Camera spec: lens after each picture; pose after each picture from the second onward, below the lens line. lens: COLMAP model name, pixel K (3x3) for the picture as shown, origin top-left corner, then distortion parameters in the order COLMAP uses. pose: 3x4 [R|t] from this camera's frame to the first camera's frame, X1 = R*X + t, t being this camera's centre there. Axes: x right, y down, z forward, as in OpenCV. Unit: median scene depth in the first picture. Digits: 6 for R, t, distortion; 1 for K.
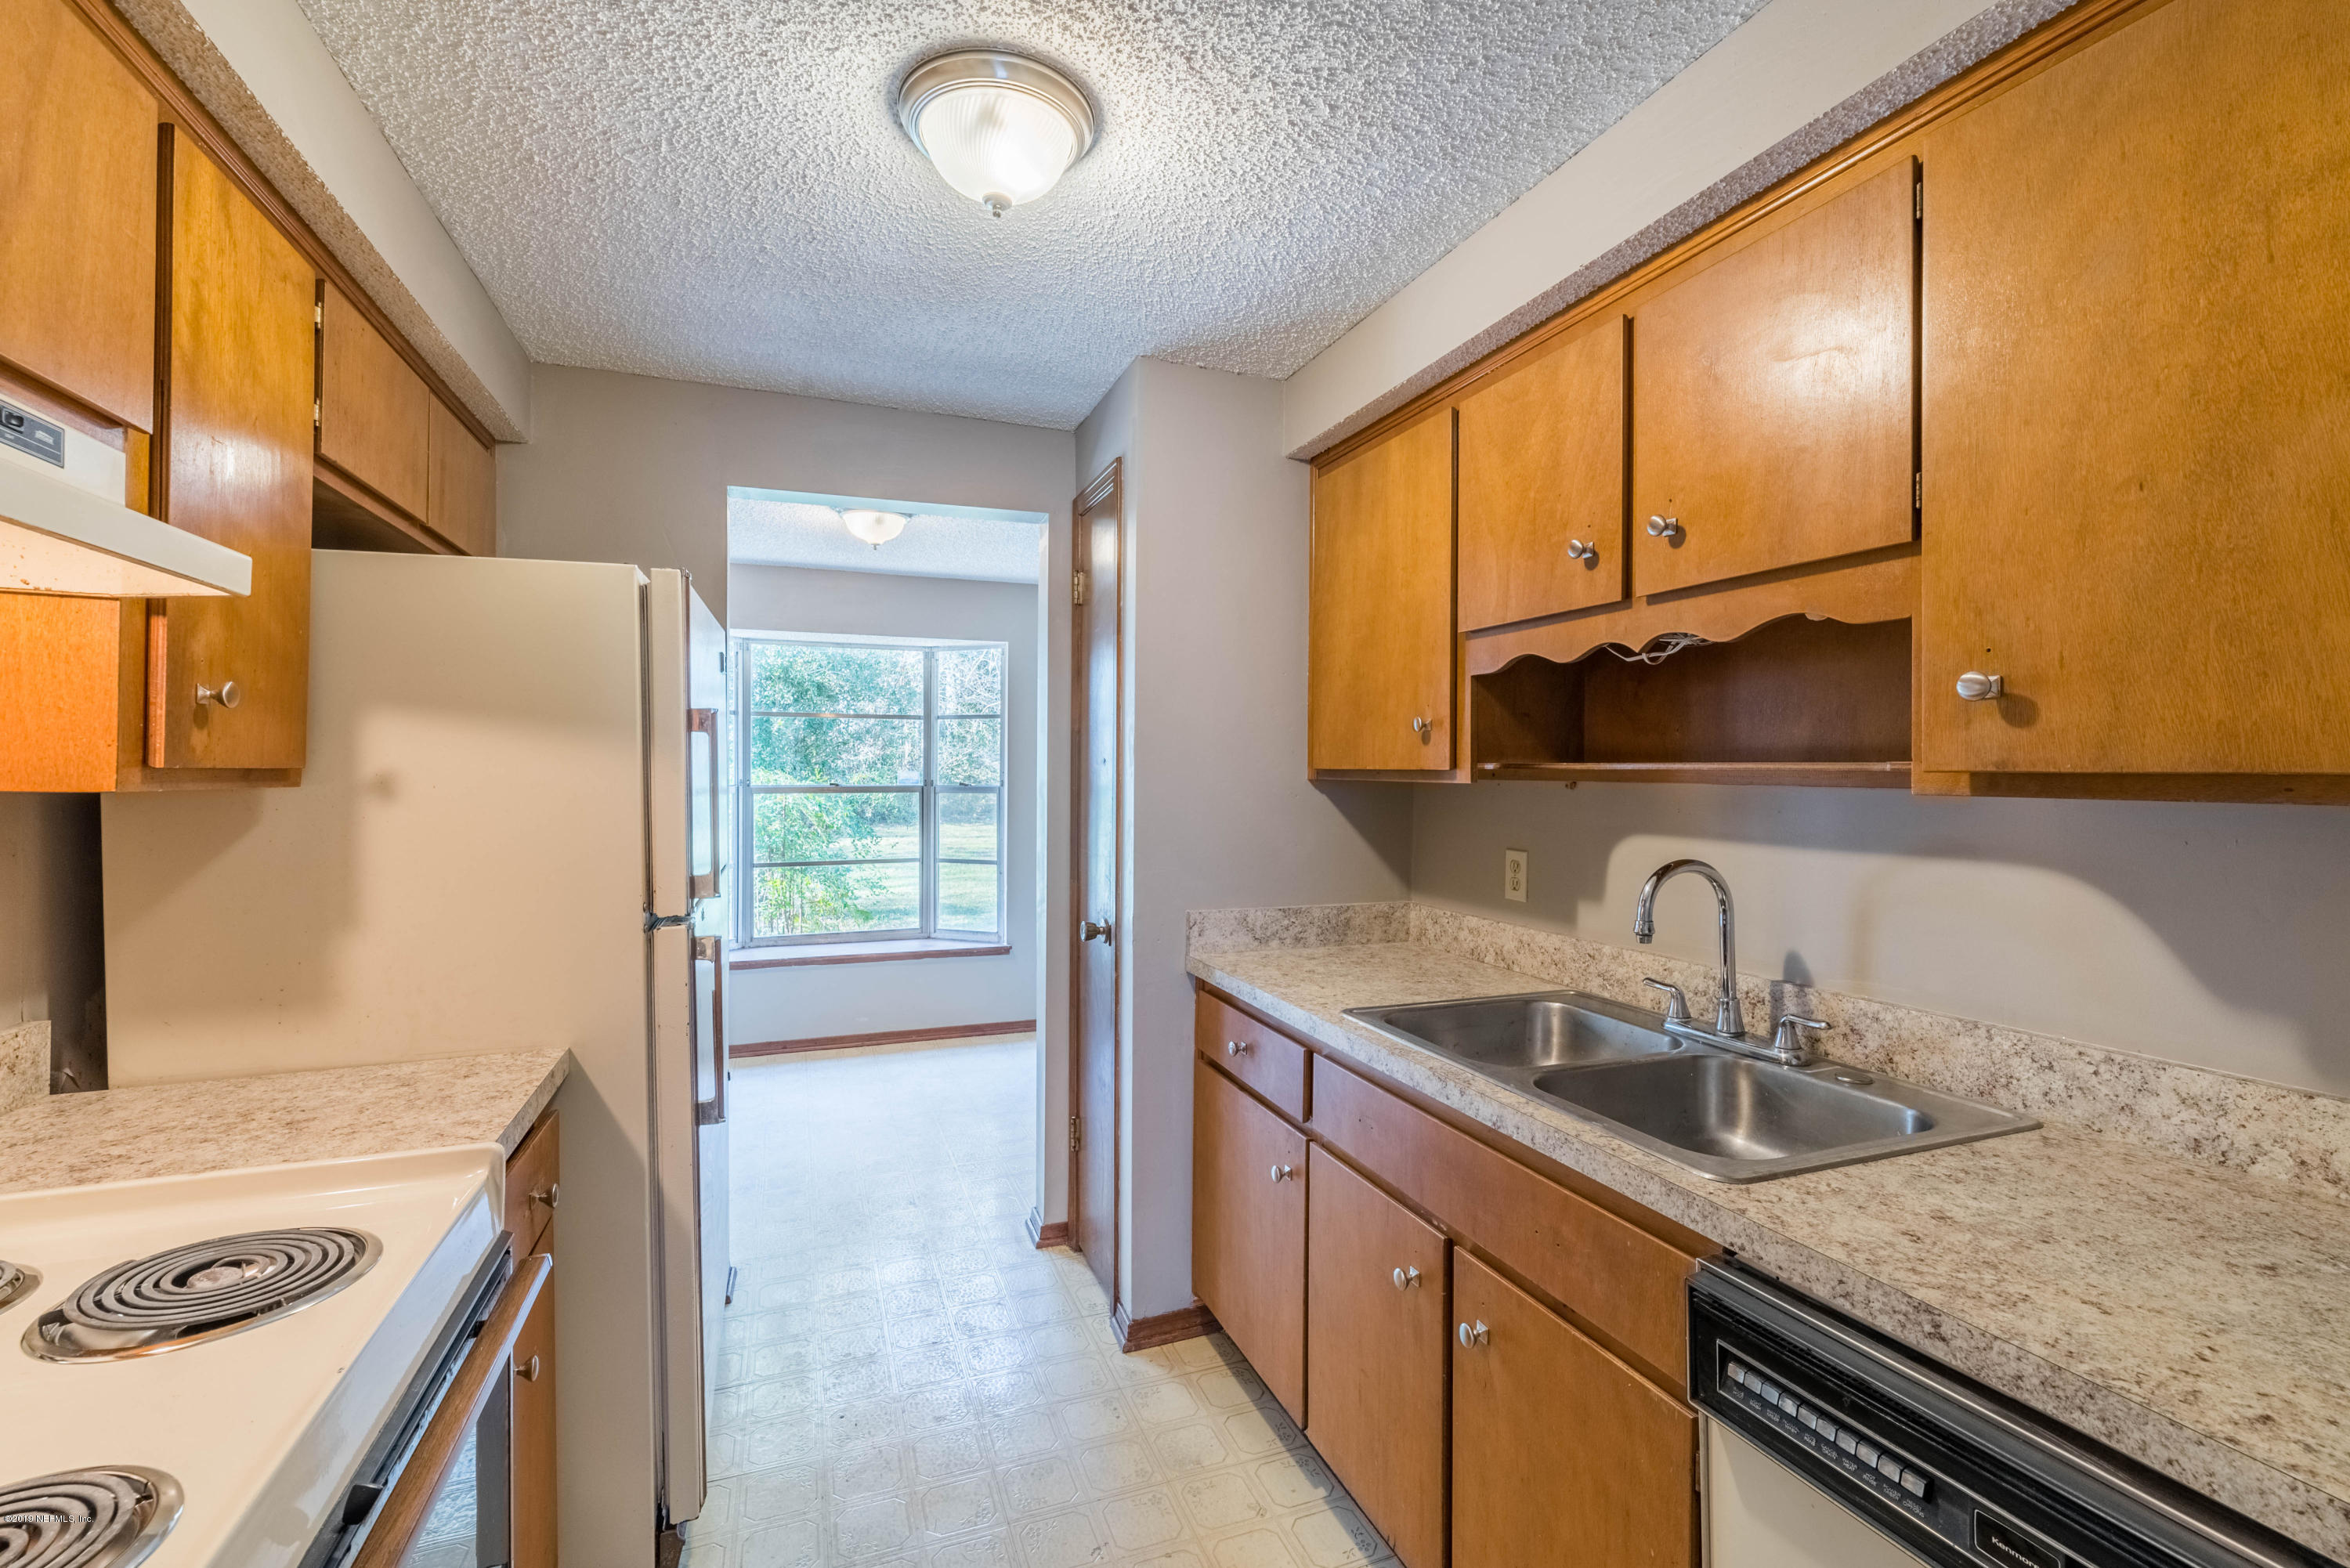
lens RADIAL K [[1007.4, 0, 1175.0], [0, 1007.4, 784.0], [0, 0, 1]] dist [0.001280, -0.000971]
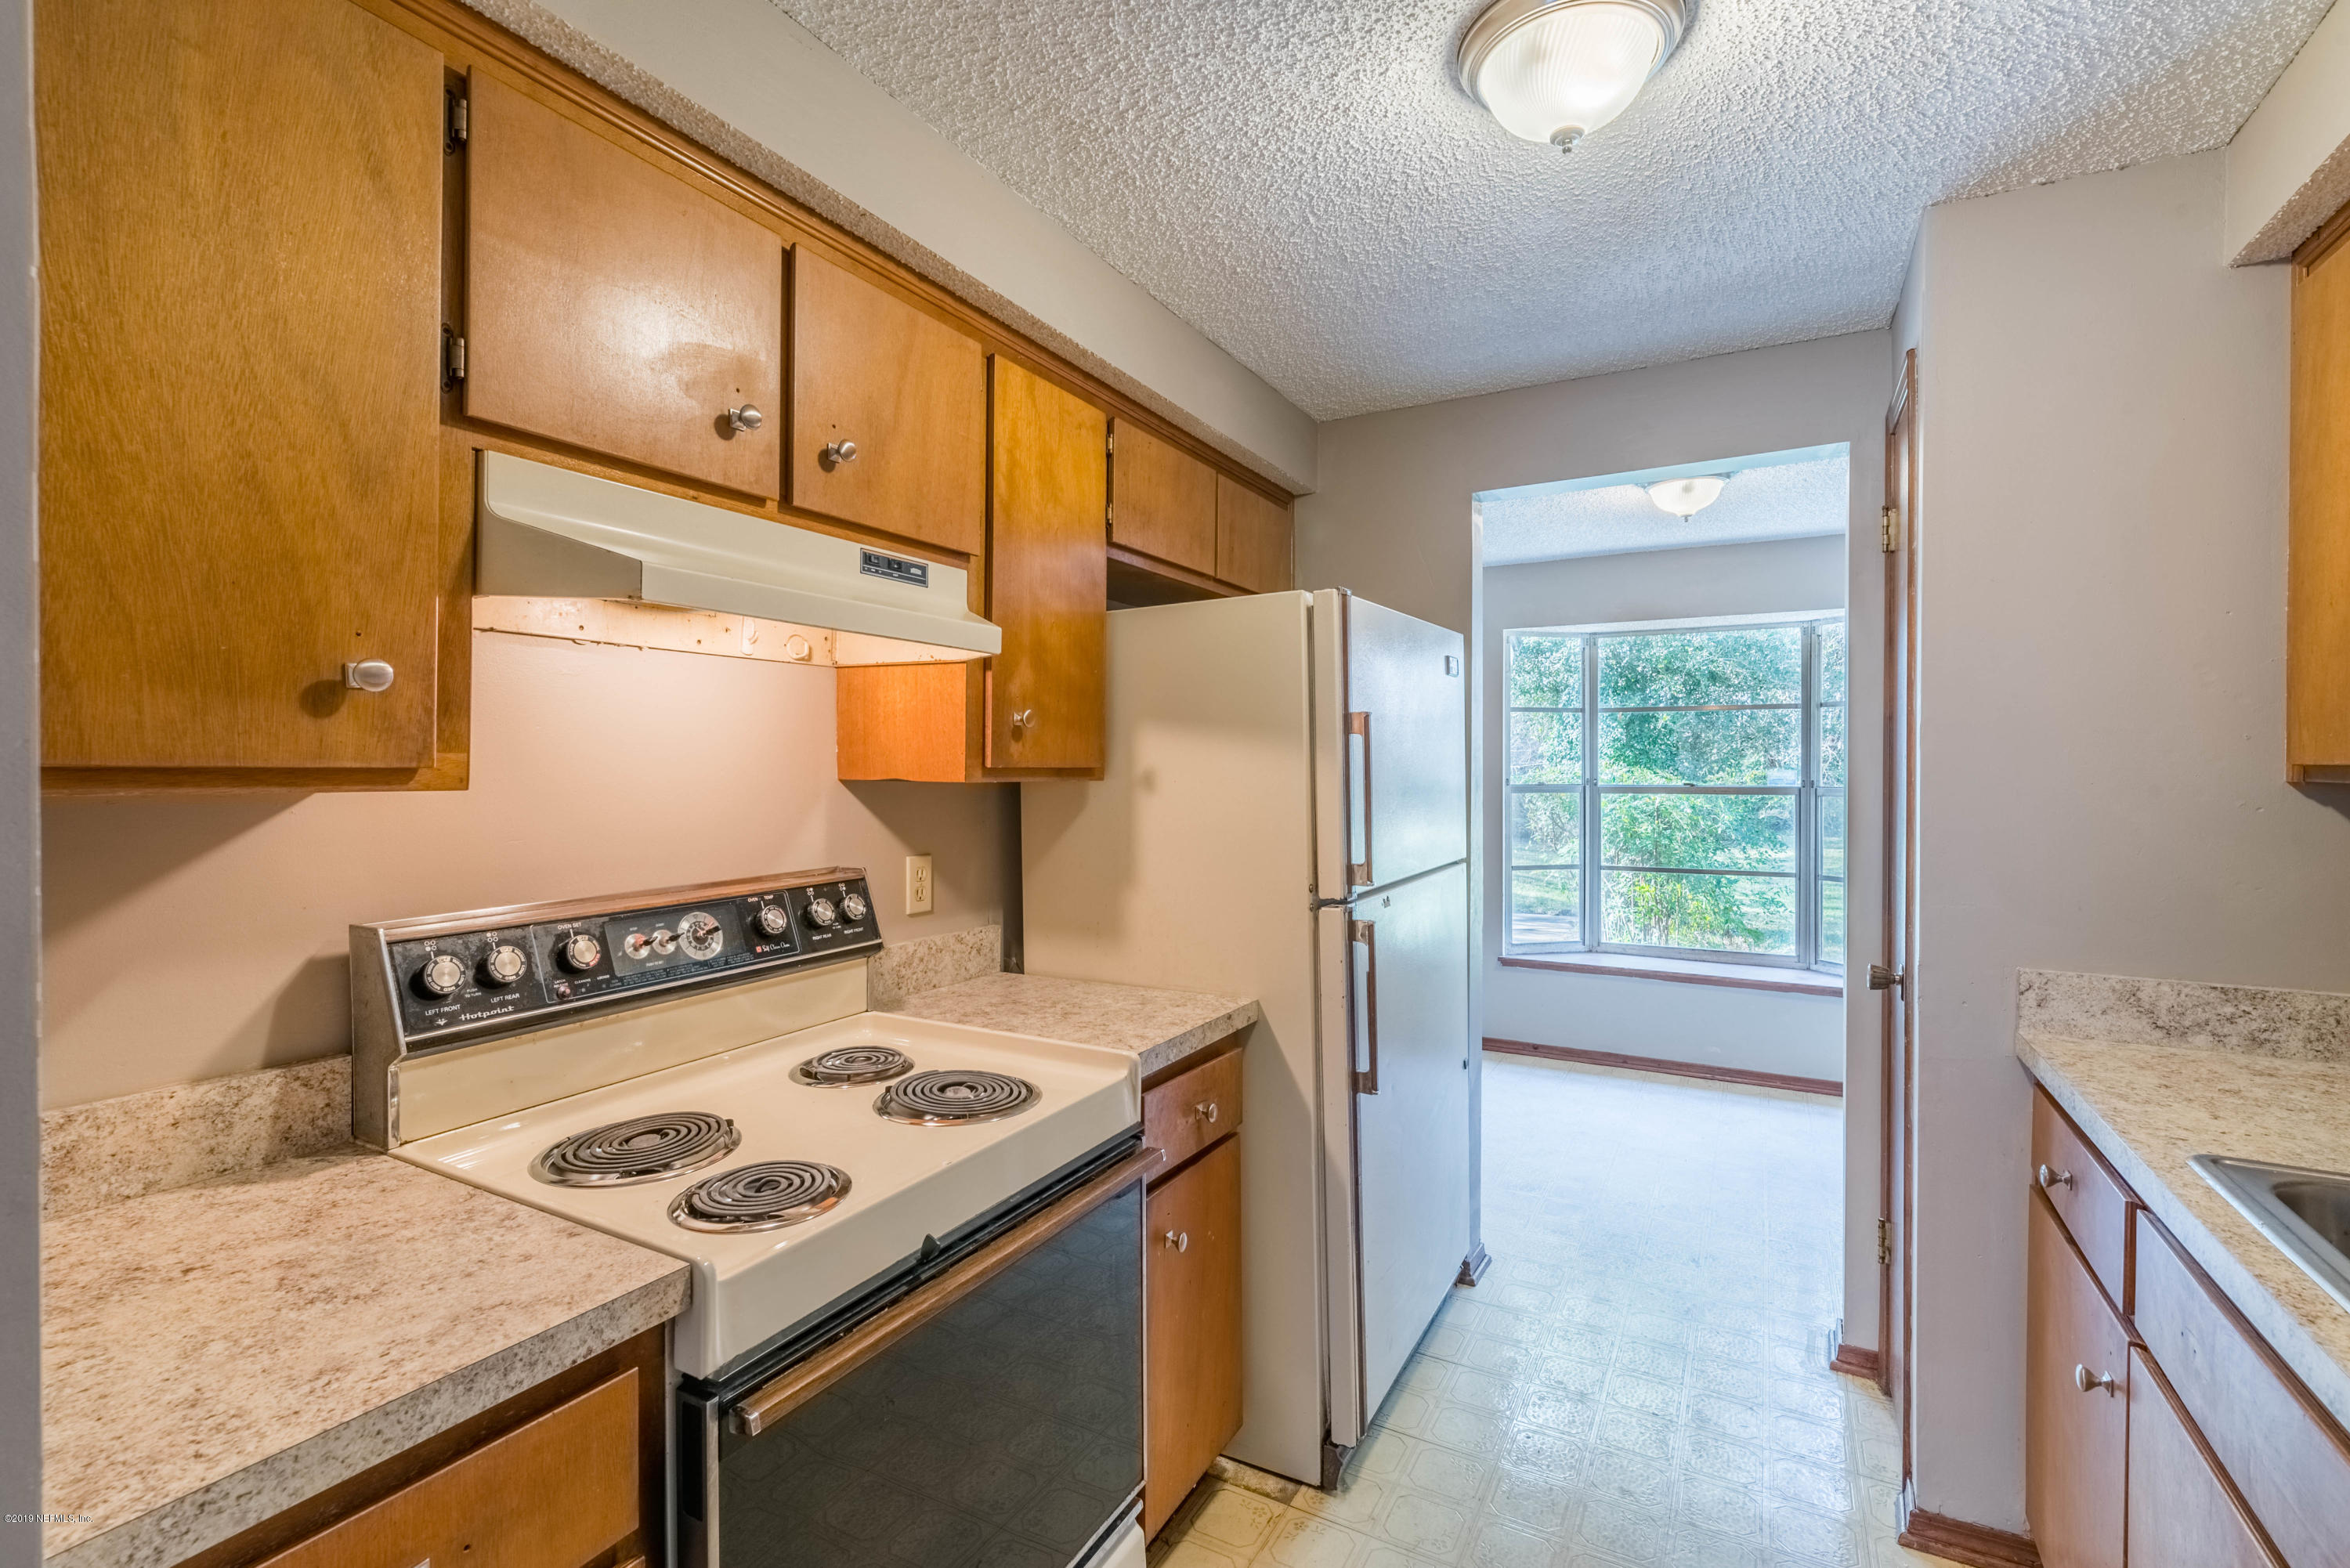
lens RADIAL K [[1056.7, 0, 1175.0], [0, 1056.7, 784.0], [0, 0, 1]] dist [-0.000533, 0.000410]
pose [[0.639862, 0.009096, -0.768436, 0.285942], [-0.008816, 0.999951, 0.004496, -0.000312], [0.768440, 0.003898, 0.639911, 0.112434]]
